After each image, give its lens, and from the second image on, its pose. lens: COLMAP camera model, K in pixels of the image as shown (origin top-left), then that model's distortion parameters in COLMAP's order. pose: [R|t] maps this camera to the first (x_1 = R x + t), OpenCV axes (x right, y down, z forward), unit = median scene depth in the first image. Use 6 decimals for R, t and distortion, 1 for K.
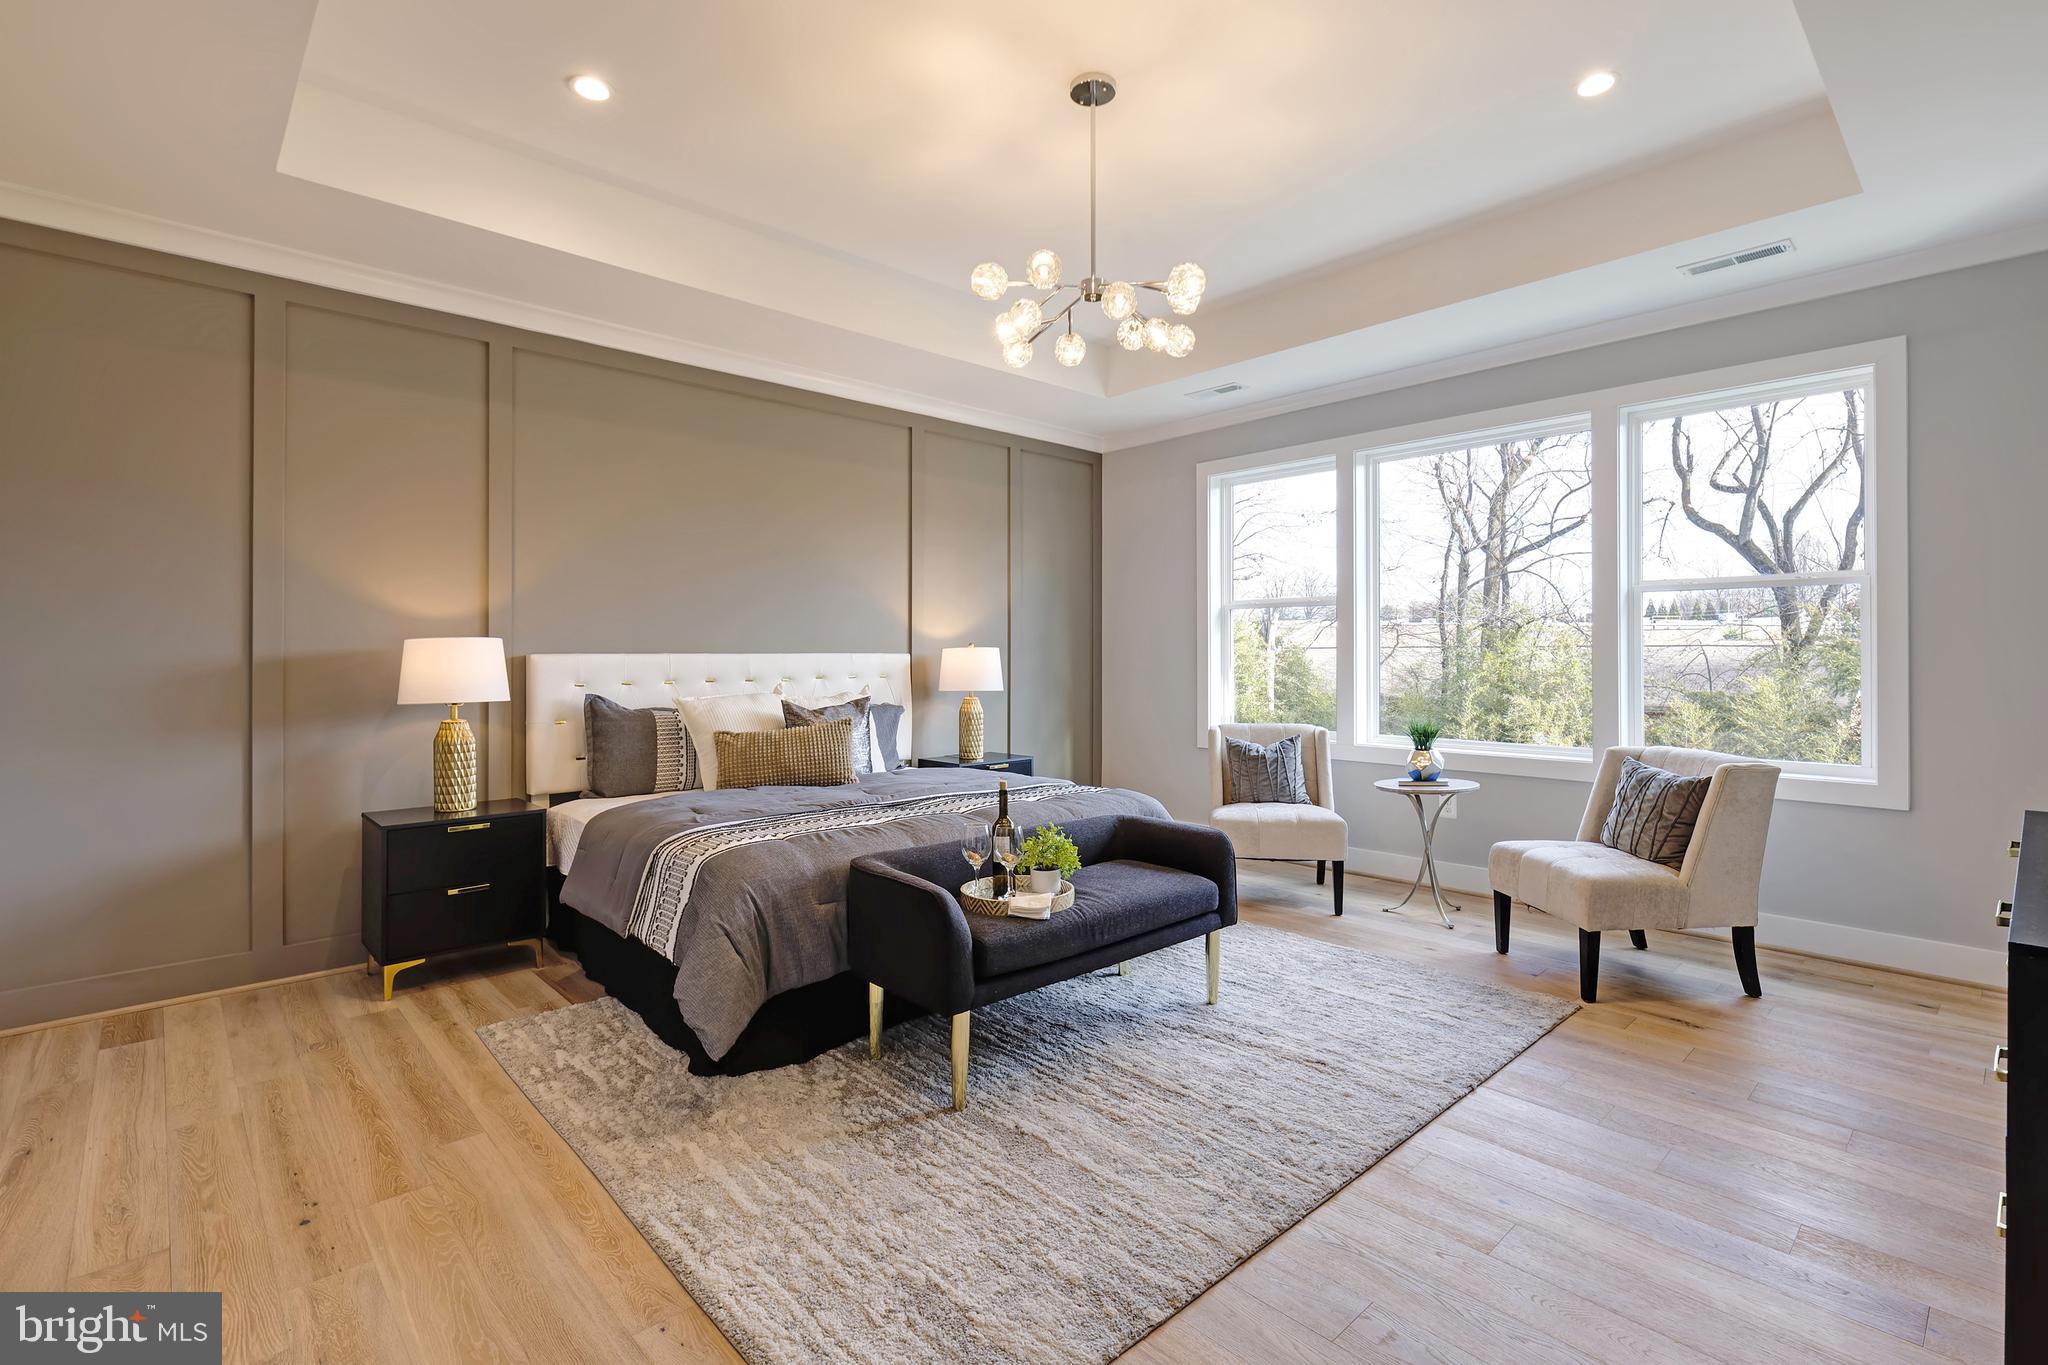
lens RADIAL K [[935.8, 0, 1025.0], [0, 935.8, 656.2], [0, 0, 1]] dist [0.000580, 0.000034]
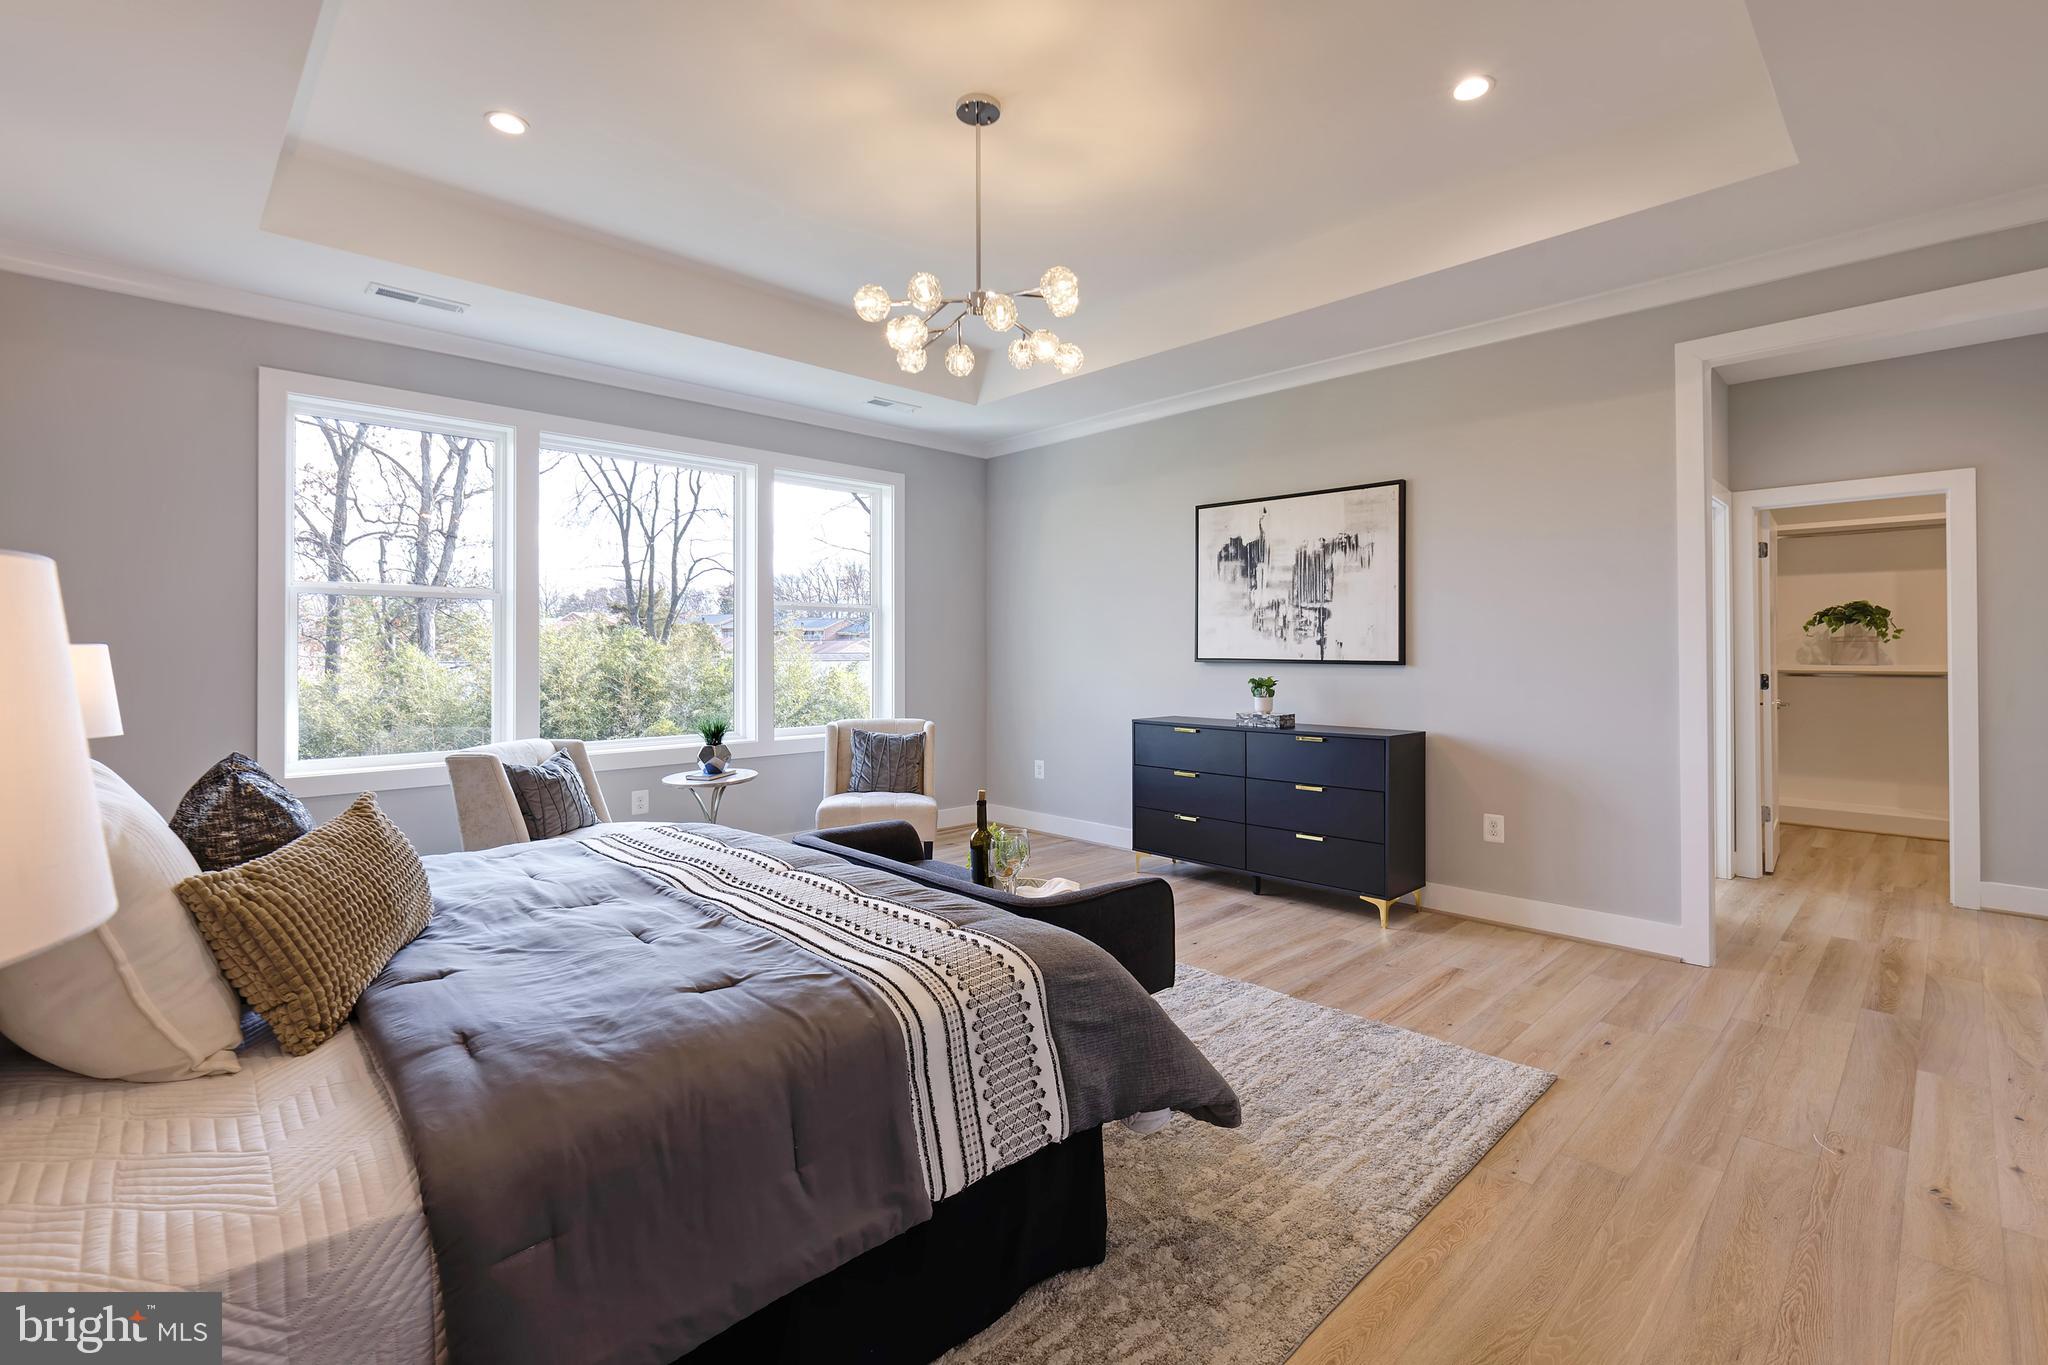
lens RADIAL K [[923.4, 0, 1021.1], [0, 923.4, 655.6], [0, 0, 1]] dist [-0.003283, -0.000443]
pose [[-0.021520, 0.002889, 0.999764, -0.793334], [0.001814, 0.999994, -0.002851, 0.000416], [-0.999767, 0.001752, -0.021525, 0.819248]]
